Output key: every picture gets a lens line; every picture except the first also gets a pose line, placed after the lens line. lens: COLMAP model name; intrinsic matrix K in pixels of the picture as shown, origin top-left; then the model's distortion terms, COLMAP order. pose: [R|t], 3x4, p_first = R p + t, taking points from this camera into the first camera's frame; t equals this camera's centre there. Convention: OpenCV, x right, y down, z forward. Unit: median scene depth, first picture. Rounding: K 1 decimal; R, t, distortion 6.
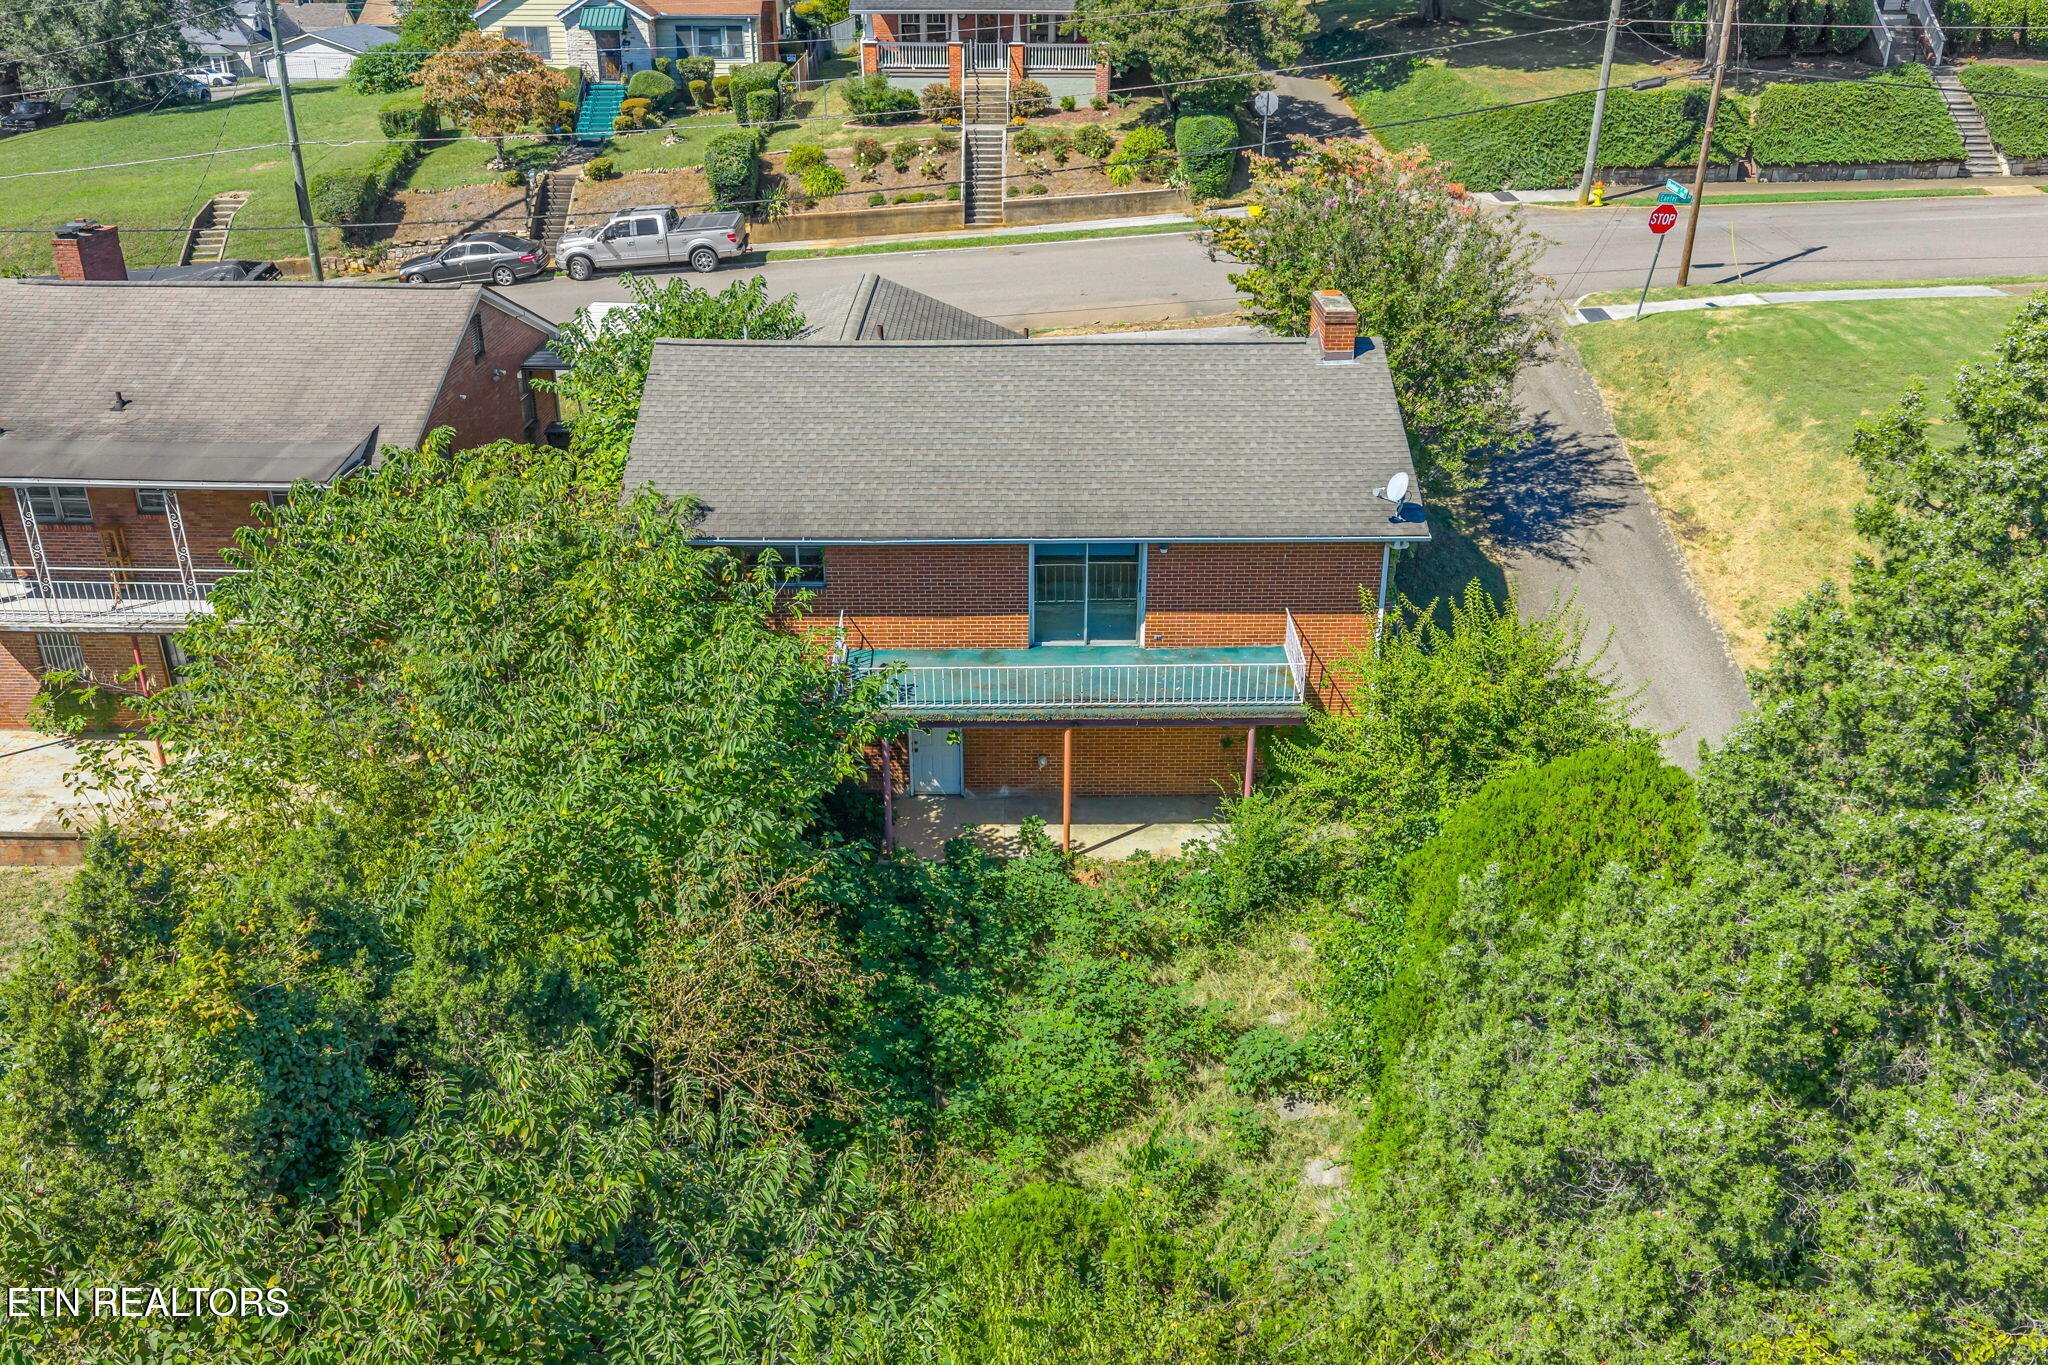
lens RADIAL K [[1113.4, 0, 1008.7], [0, 1113.4, 679.8], [0, 0, 1]] dist [-0.002766, 0.000061]
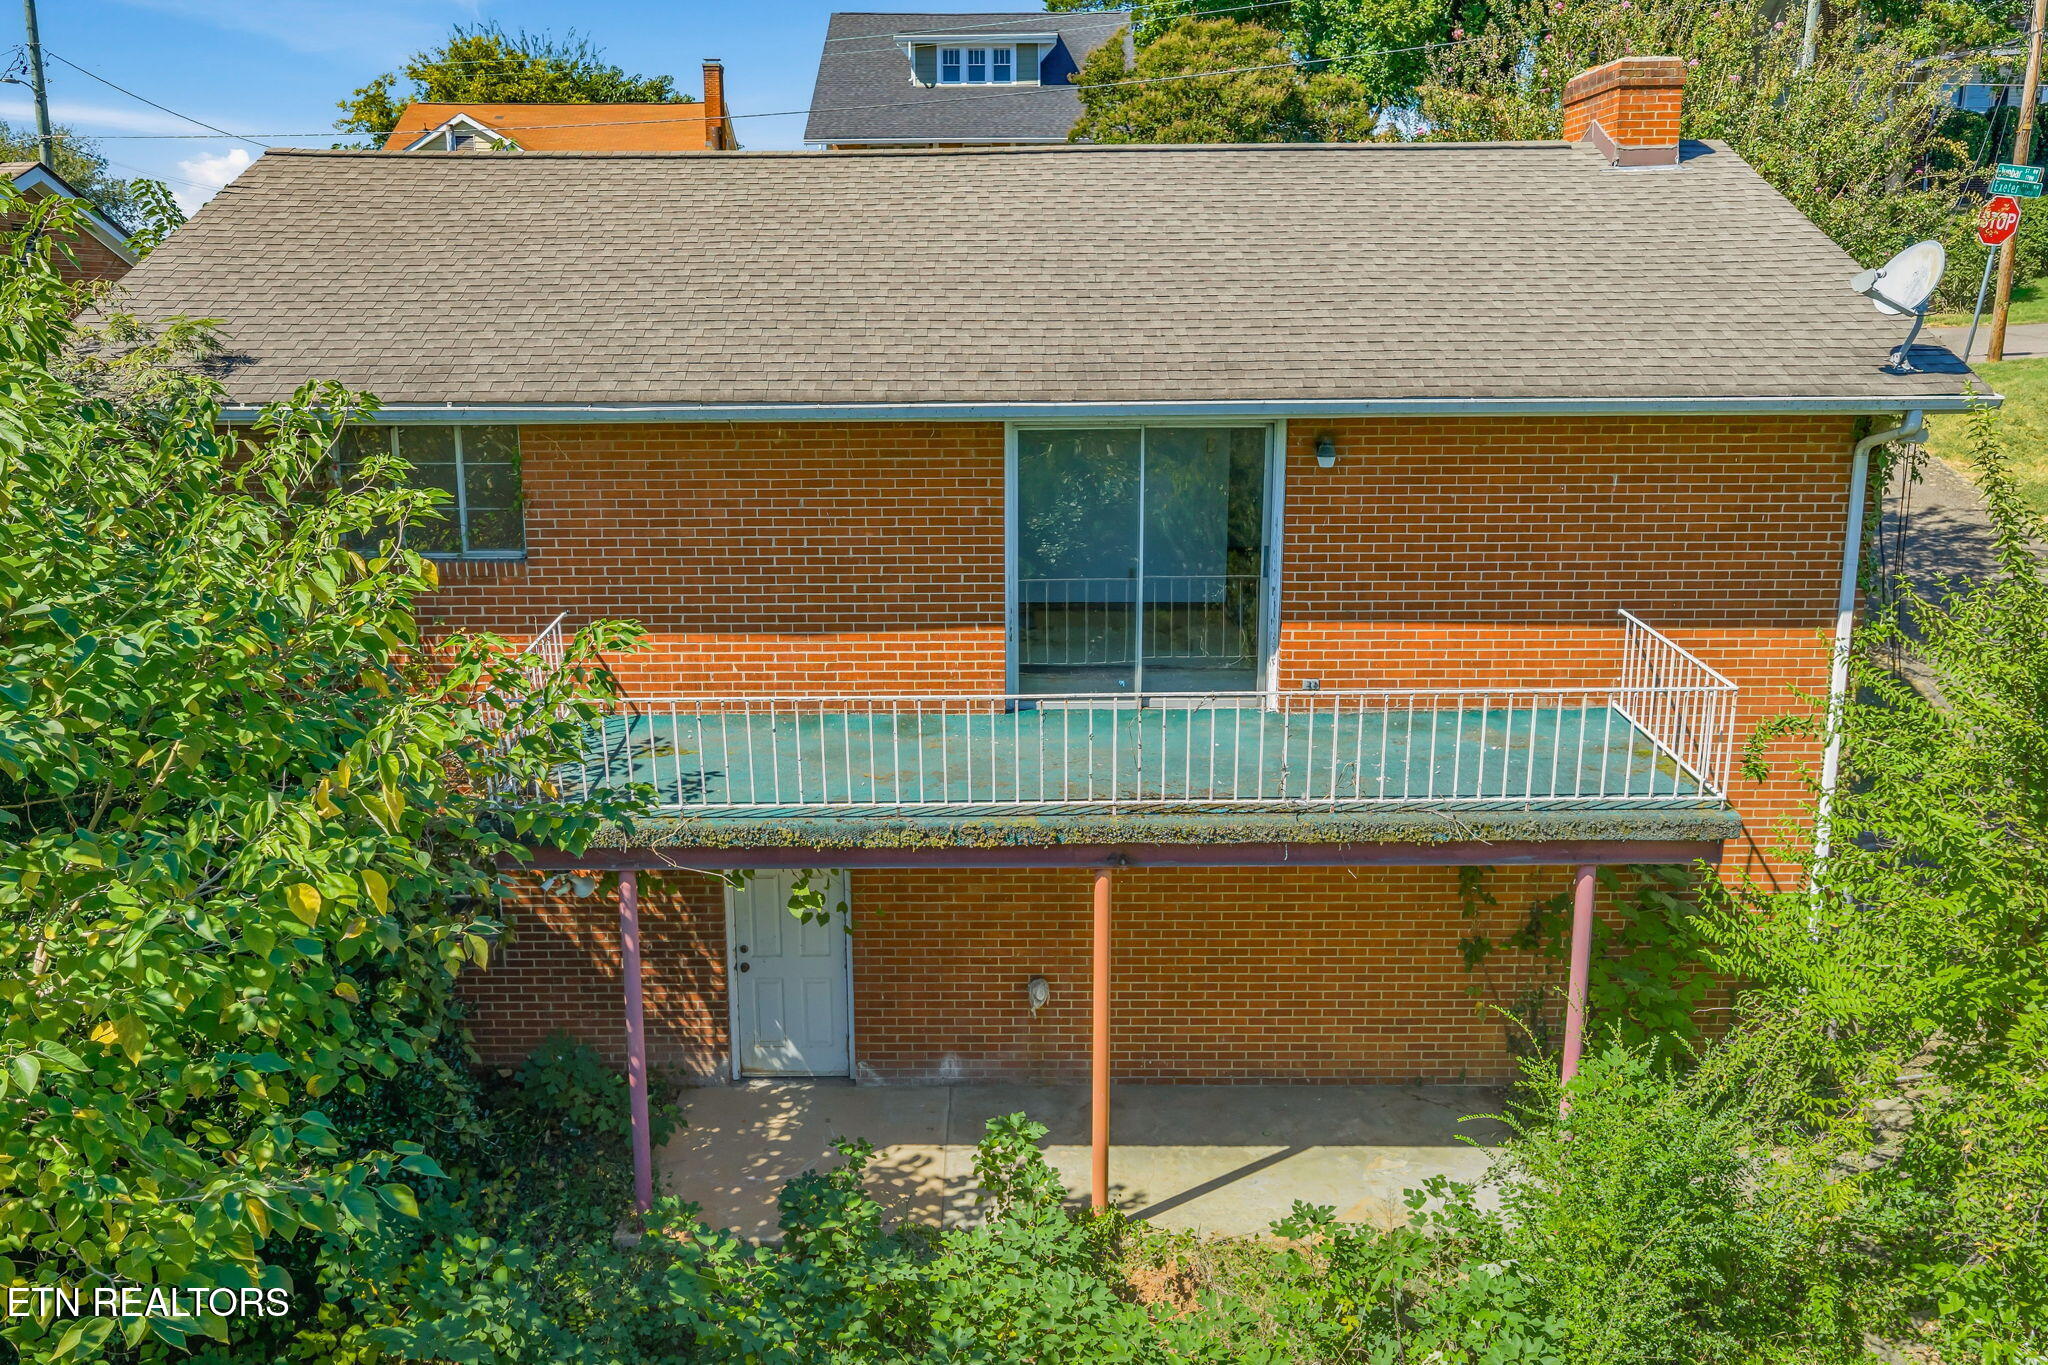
lens RADIAL K [[1346.9, 0, 998.9], [0, 1346.9, 768.3], [0, 0, 1]] dist [0.002949, 0.001232]
pose [[0.999965, 0.002361, -0.008085, 0.012457], [-0.003828, 0.982439, -0.186543, 0.055755], [0.007503, 0.186567, 0.982414, 0.316732]]
